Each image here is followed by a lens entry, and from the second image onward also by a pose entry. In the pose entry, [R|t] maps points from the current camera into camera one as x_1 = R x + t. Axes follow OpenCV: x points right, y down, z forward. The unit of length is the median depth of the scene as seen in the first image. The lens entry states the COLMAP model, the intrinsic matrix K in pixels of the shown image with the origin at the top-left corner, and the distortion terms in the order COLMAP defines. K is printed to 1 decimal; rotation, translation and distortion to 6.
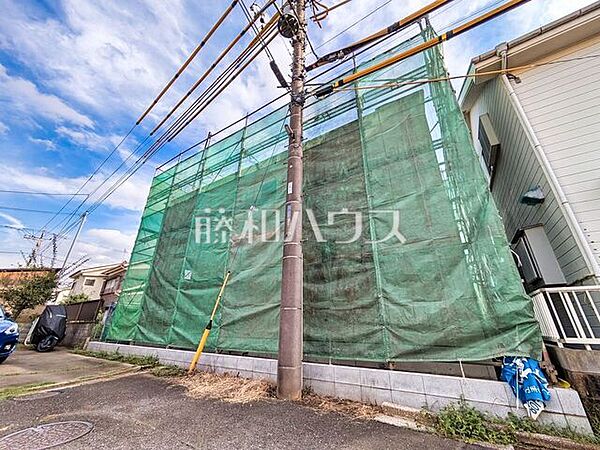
lens RADIAL K [[238.5, 0, 299.3], [0, 238.5, 223.9], [0, 0, 1]] dist [-0.001683, 0.000794]
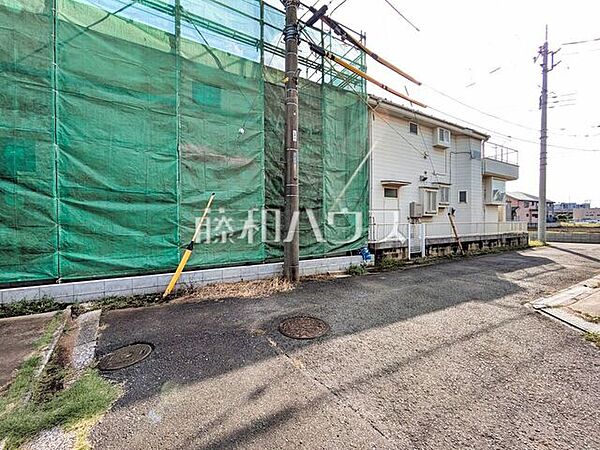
lens RADIAL K [[238.5, 0, 302.3], [0, 238.5, 224.7], [0, 0, 1]] dist [-0.001683, 0.000794]
pose [[0.473312, -0.019474, 0.880680, -0.993030], [-0.339202, 0.918635, 0.202614, 0.001225], [-0.812969, -0.394628, 0.428195, 0.262357]]
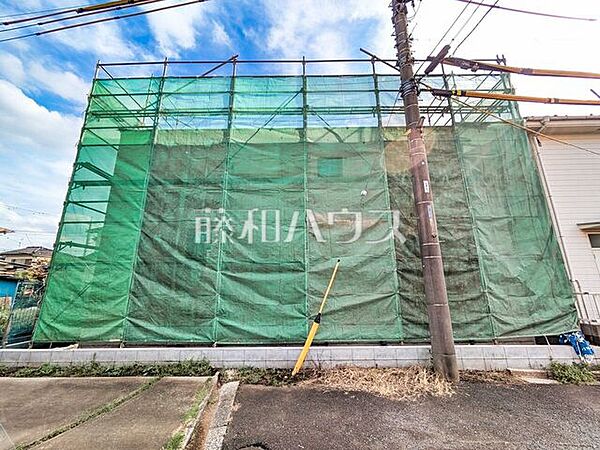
lens RADIAL K [[238.5, 0, 302.1], [0, 238.5, 224.2], [0, 0, 1]] dist [-0.001683, 0.000794]
pose [[0.850179, 0.108504, 0.515191, -0.914725], [-0.191164, 0.975370, 0.110042, -0.005754], [-0.490562, -0.192042, 0.849982, 0.338049]]
